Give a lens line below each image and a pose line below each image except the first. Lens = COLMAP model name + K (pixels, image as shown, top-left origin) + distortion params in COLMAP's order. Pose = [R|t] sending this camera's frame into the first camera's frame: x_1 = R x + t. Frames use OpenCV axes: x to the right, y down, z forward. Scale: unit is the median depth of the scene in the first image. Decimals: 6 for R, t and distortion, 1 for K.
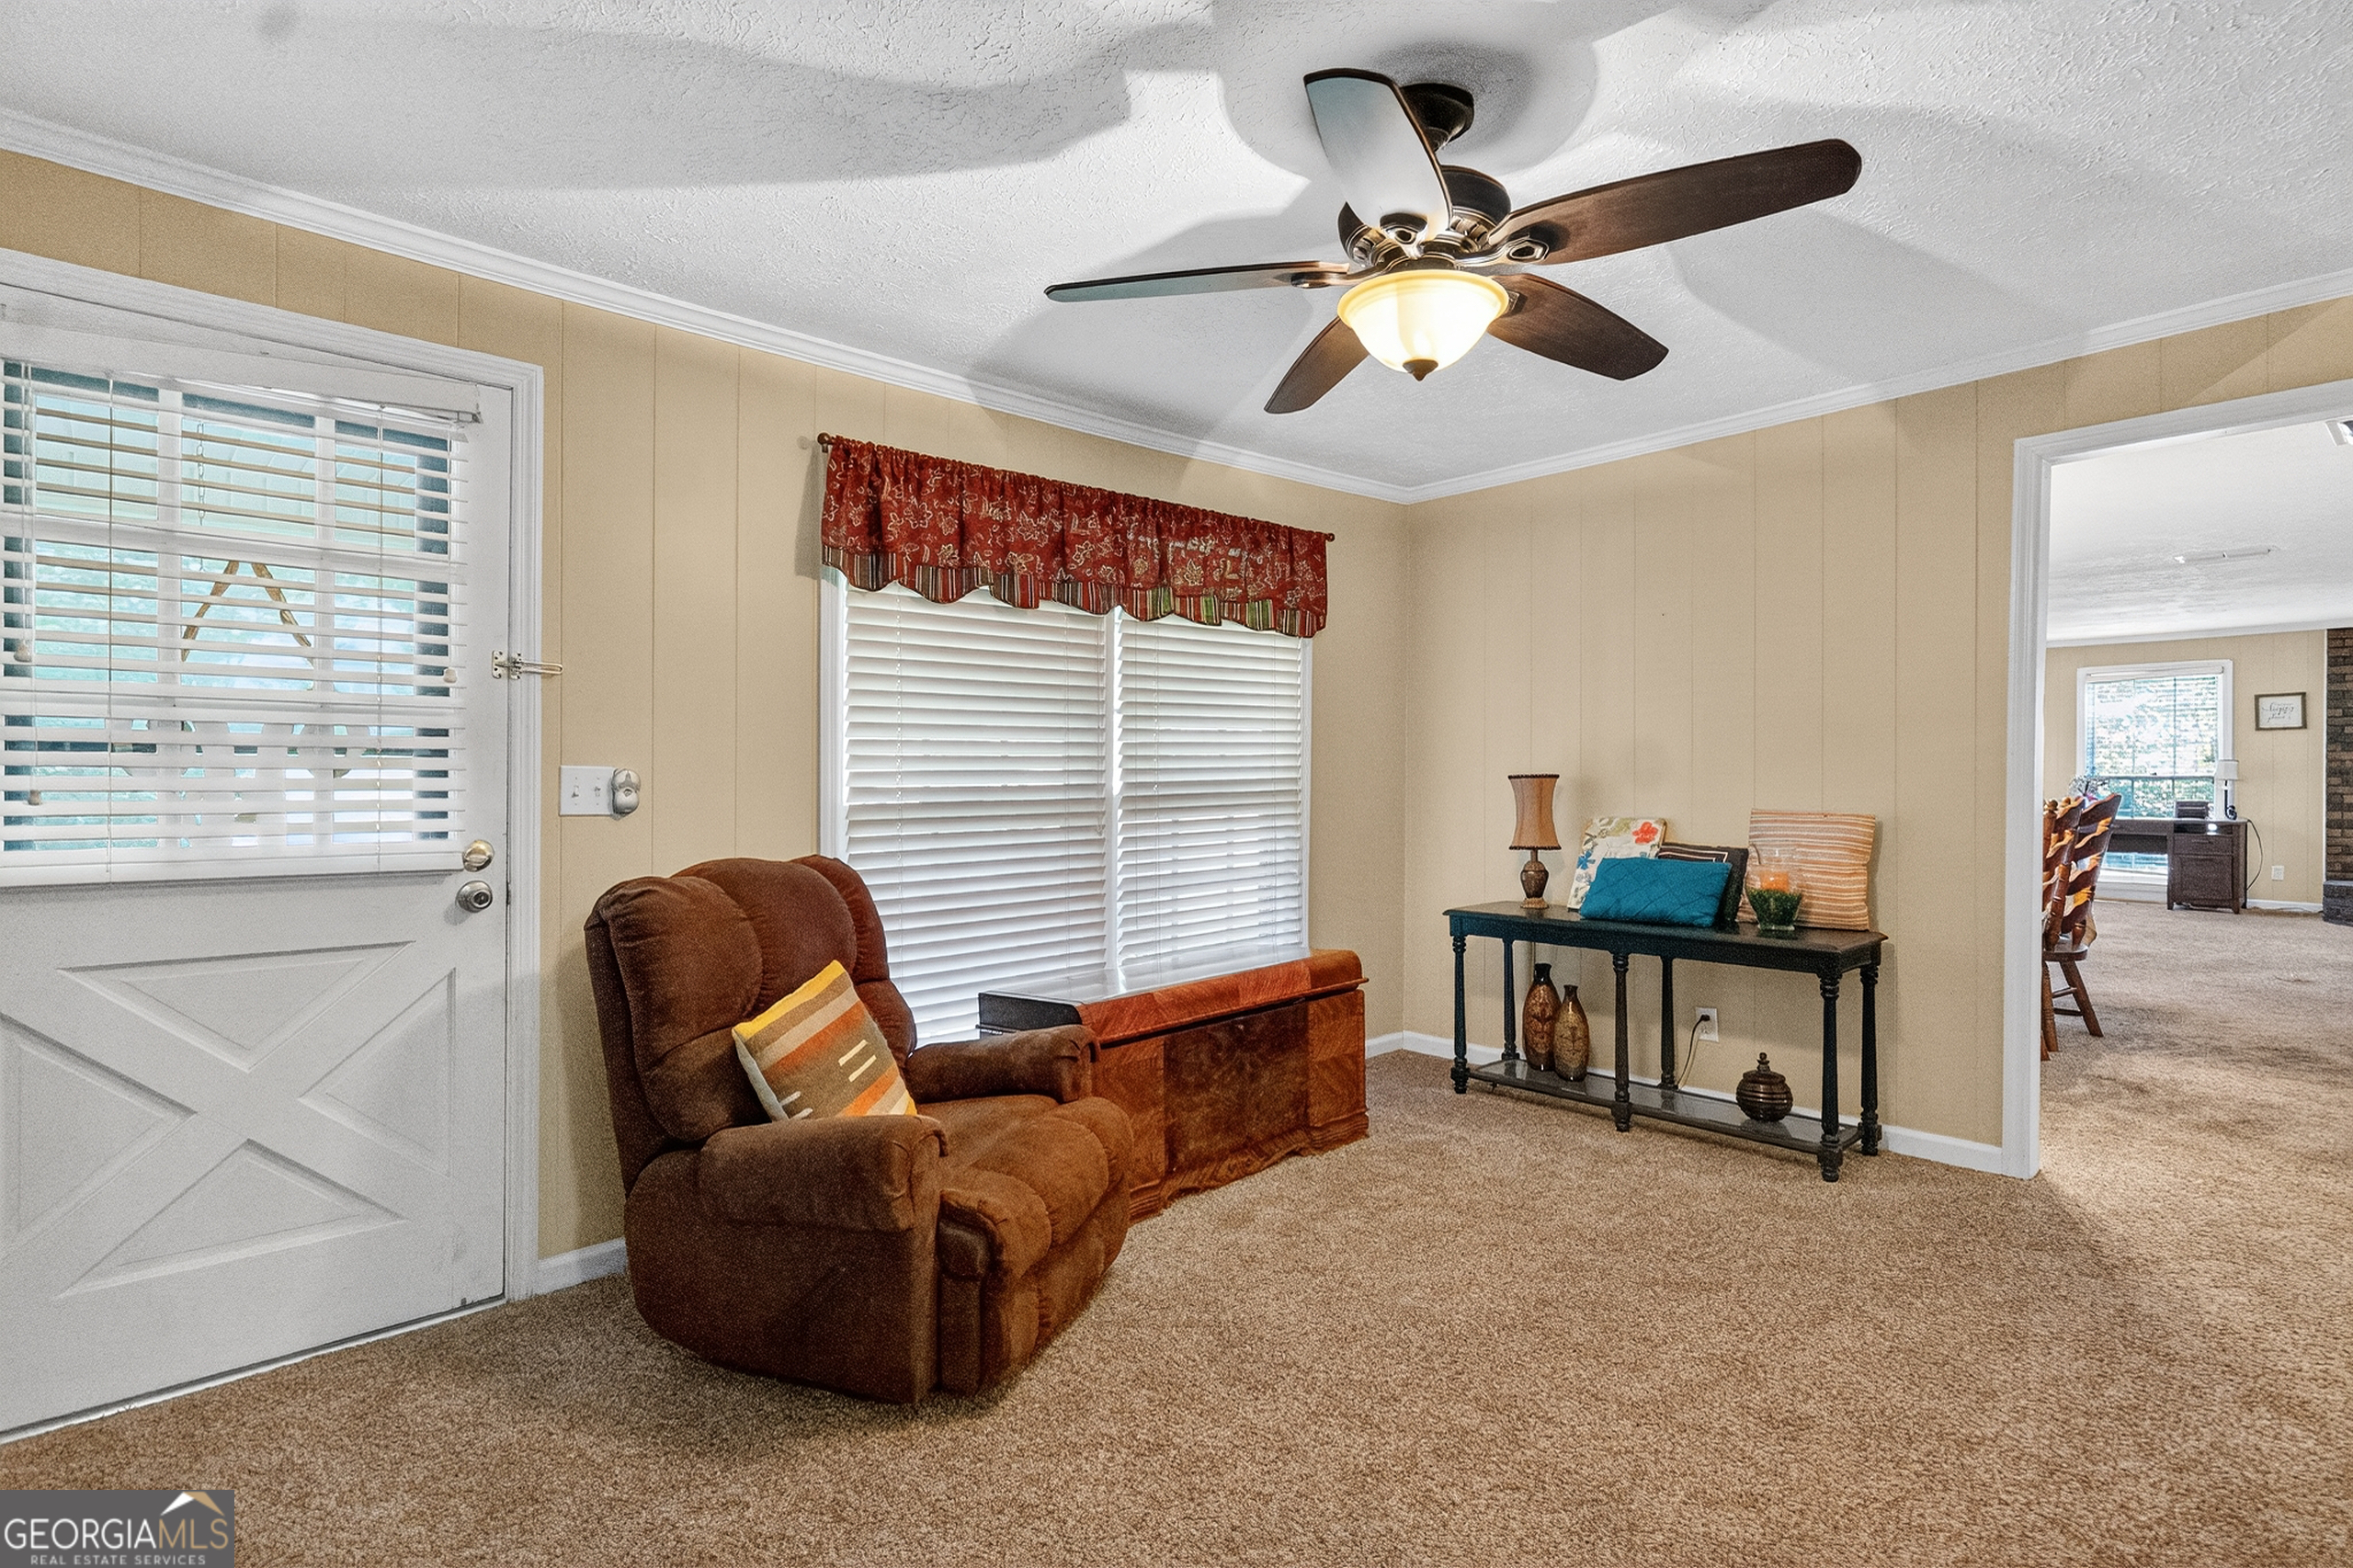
lens RADIAL K [[1097.3, 0, 1177.7], [0, 1097.3, 781.7], [0, 0, 1]] dist [0.016779, -0.002555]
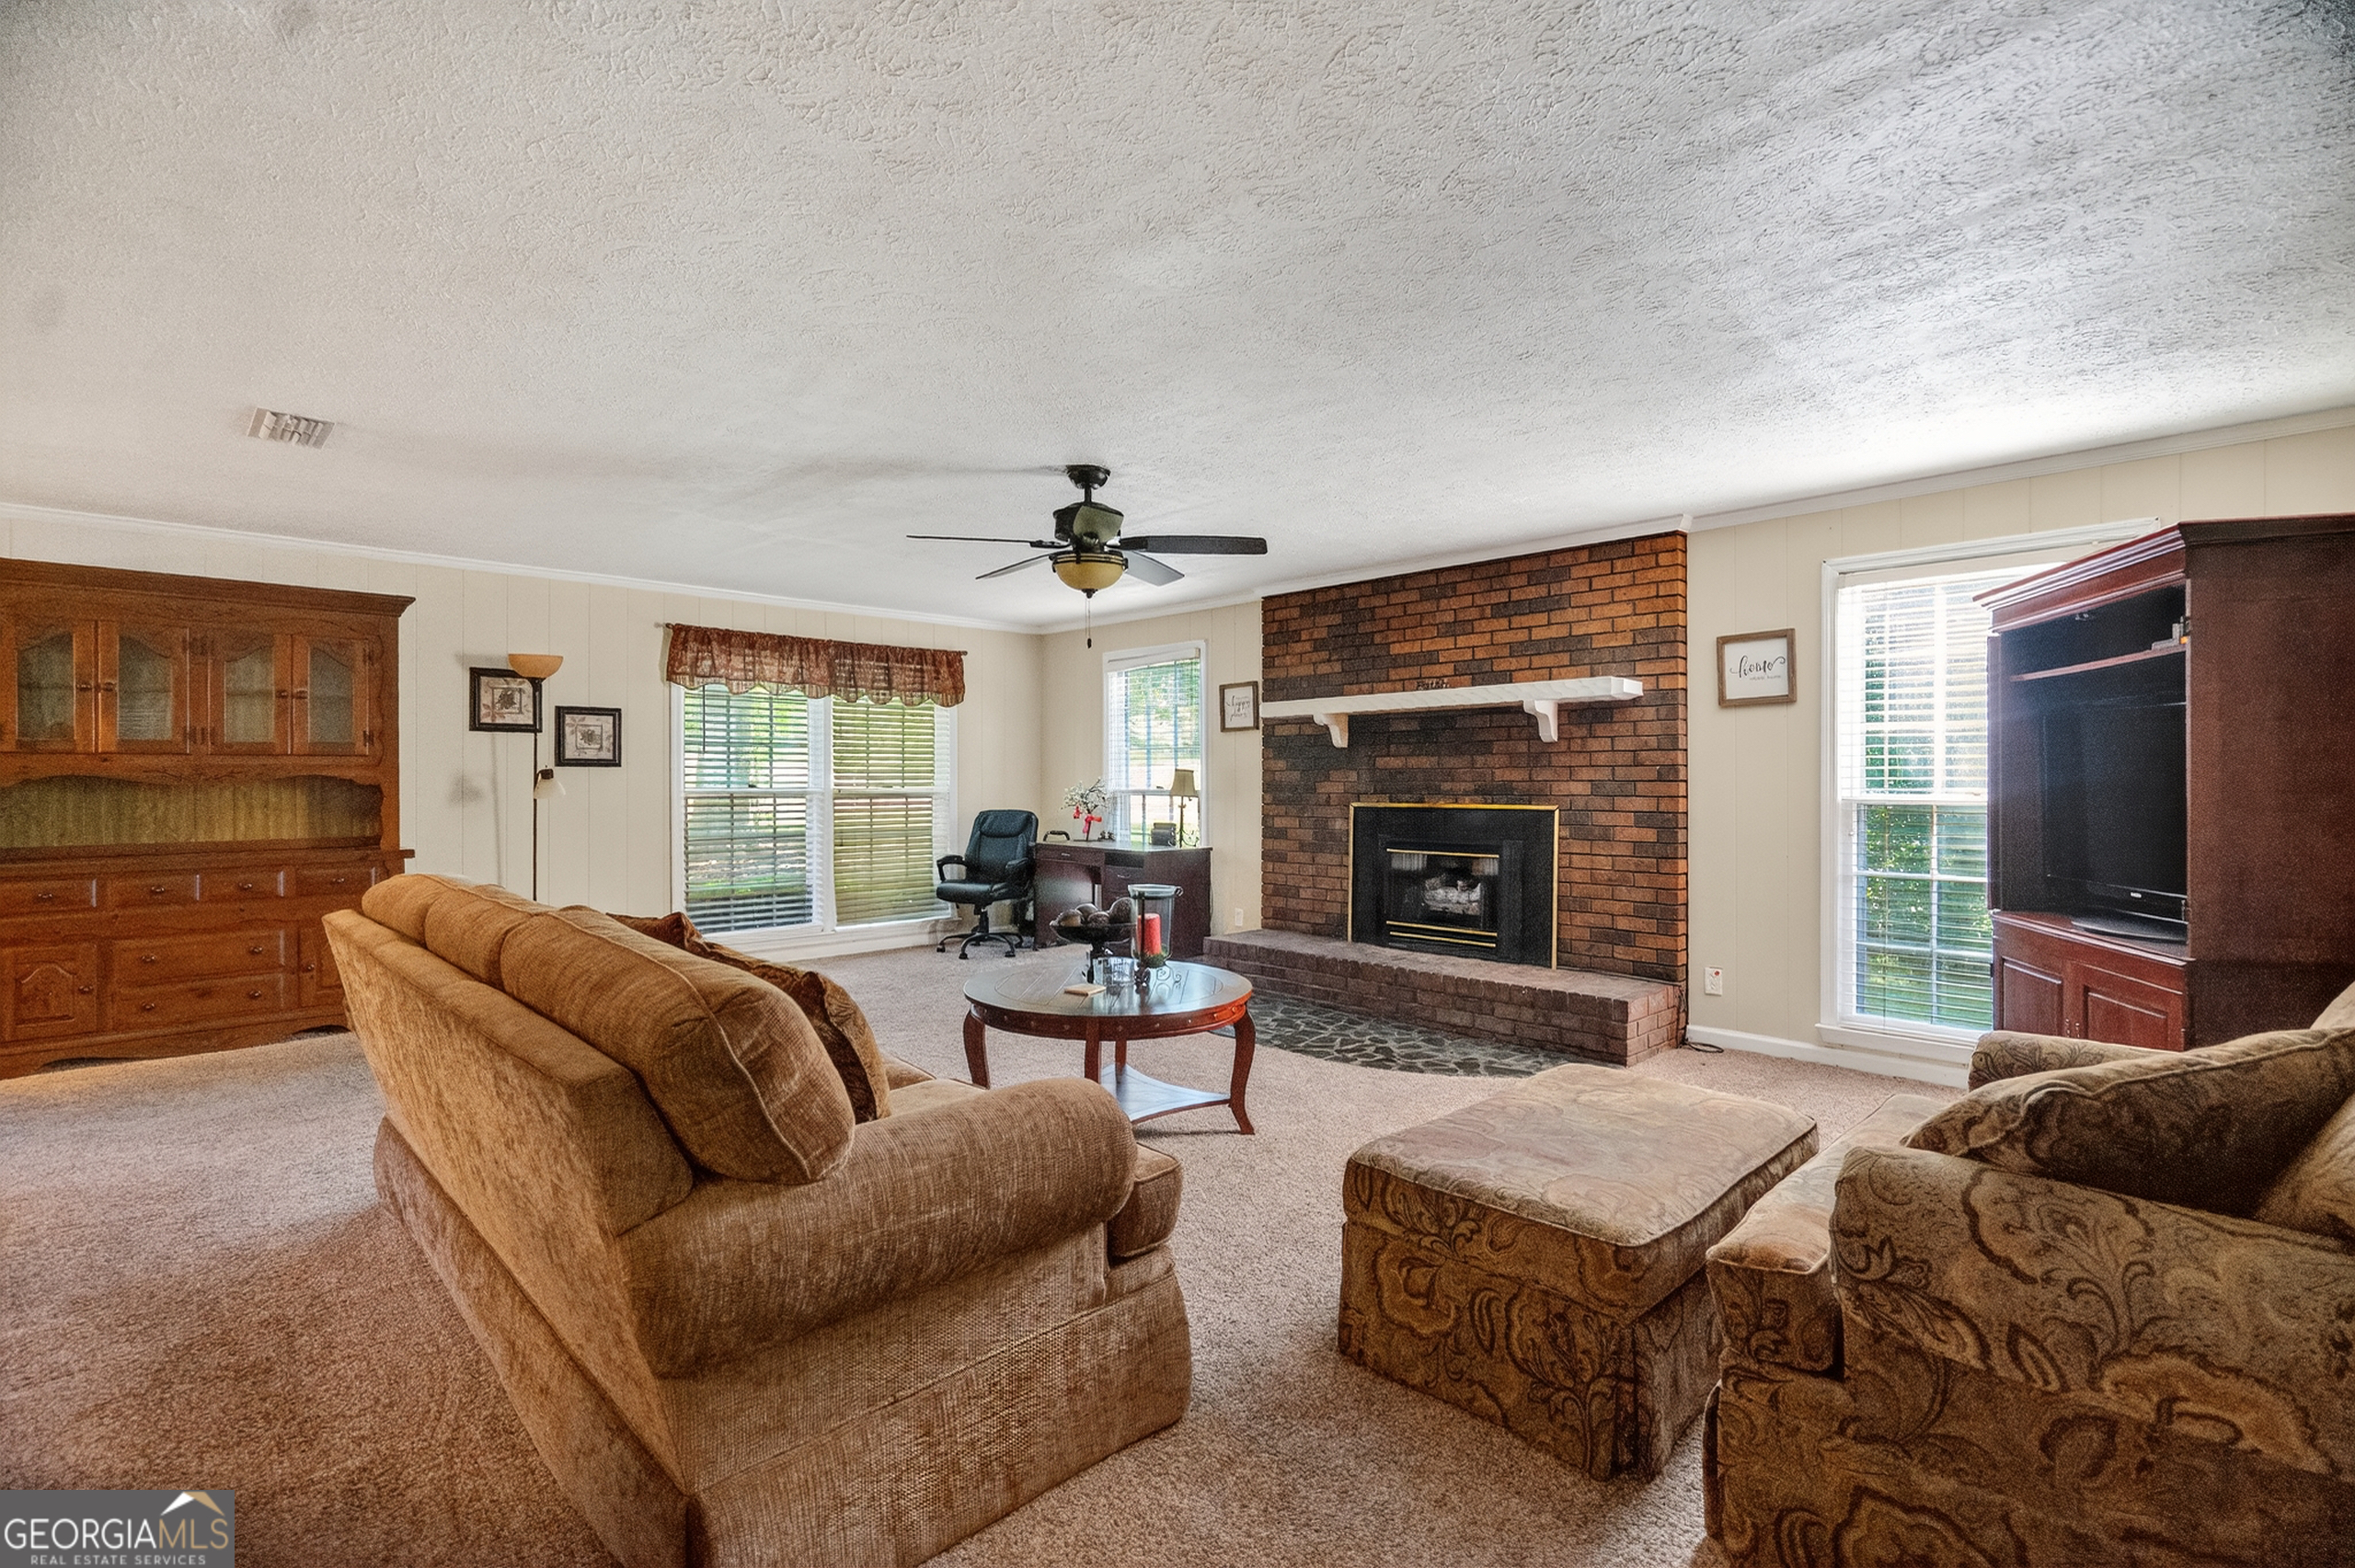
lens RADIAL K [[1098.1, 0, 1159.7], [0, 1098.1, 772.8], [0, 0, 1]] dist [0.016779, -0.002555]
pose [[0.999276, 0.002900, 0.037935, 0.934501], [-0.002384, 0.999904, -0.013654, -0.007739], [-0.037971, 0.013553, 0.999187, 0.260317]]
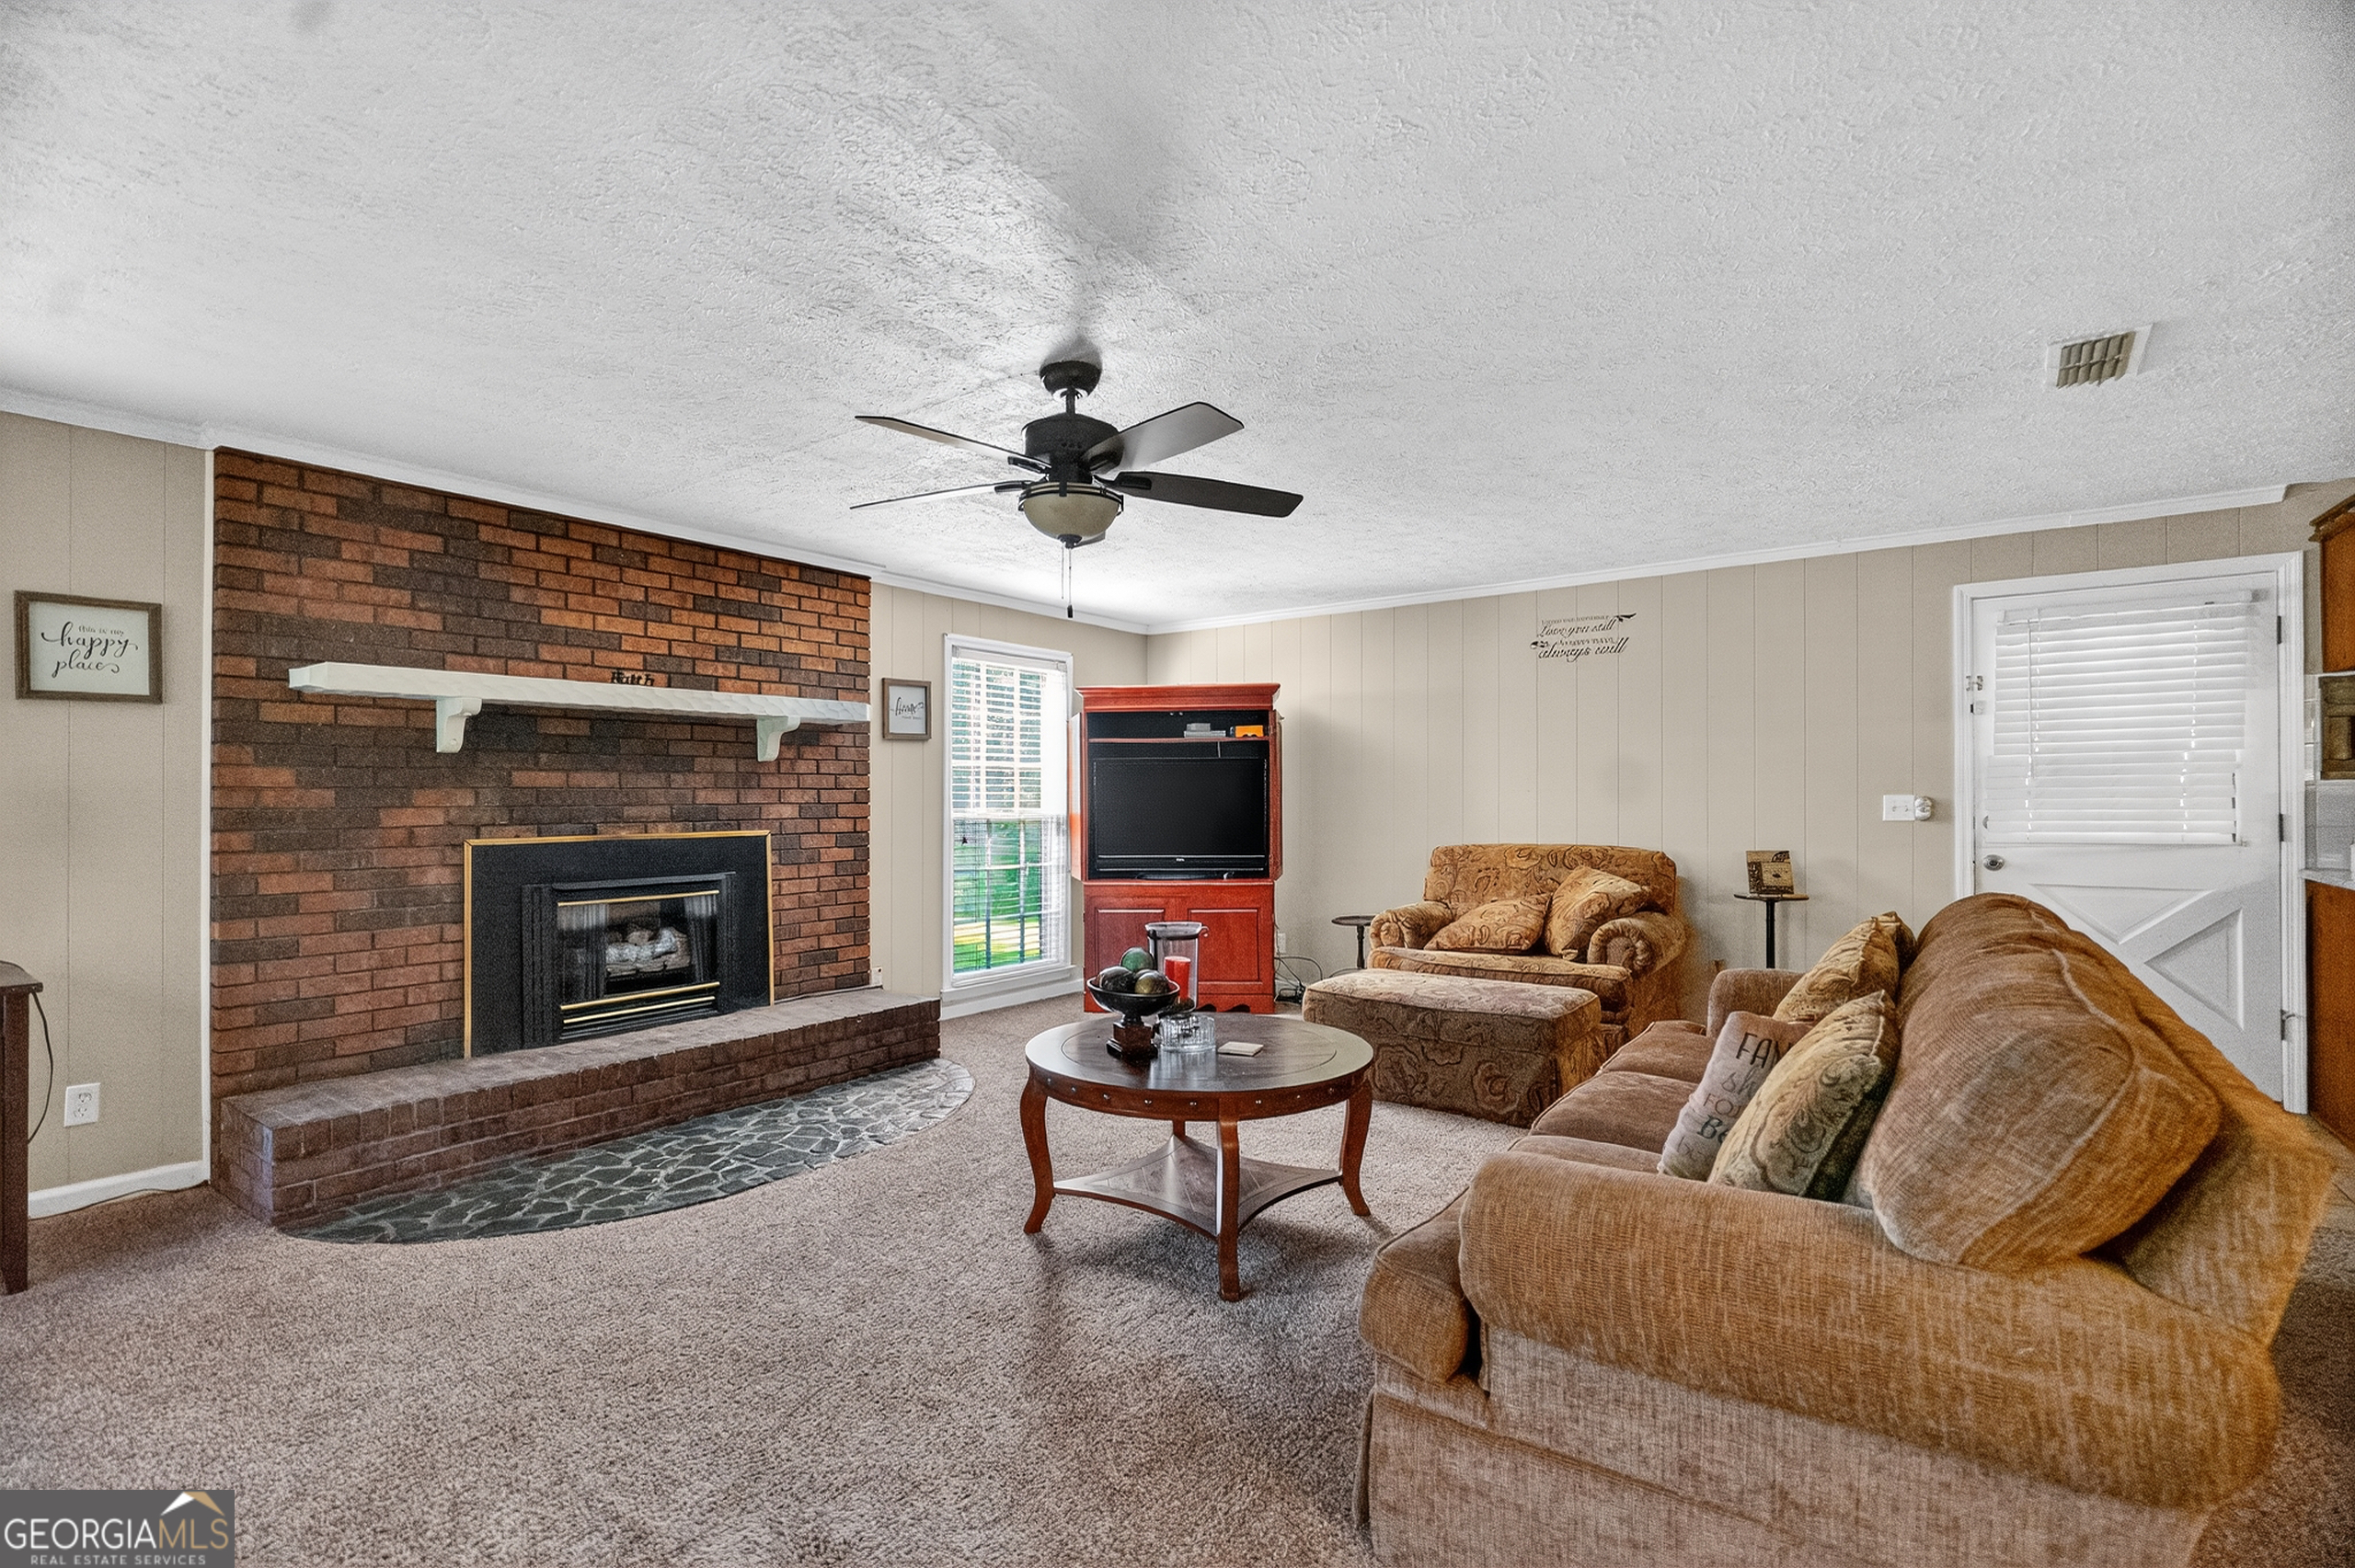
lens RADIAL K [[1098.1, 0, 1179.7], [0, 1098.1, 791.0], [0, 0, 1]] dist [0.016779, -0.002555]
pose [[-0.212998, 0.012261, 0.976976, 0.587446], [0.012344, 0.999875, -0.009858, -0.010380], [-0.976975, 0.009960, -0.213122, 0.758252]]
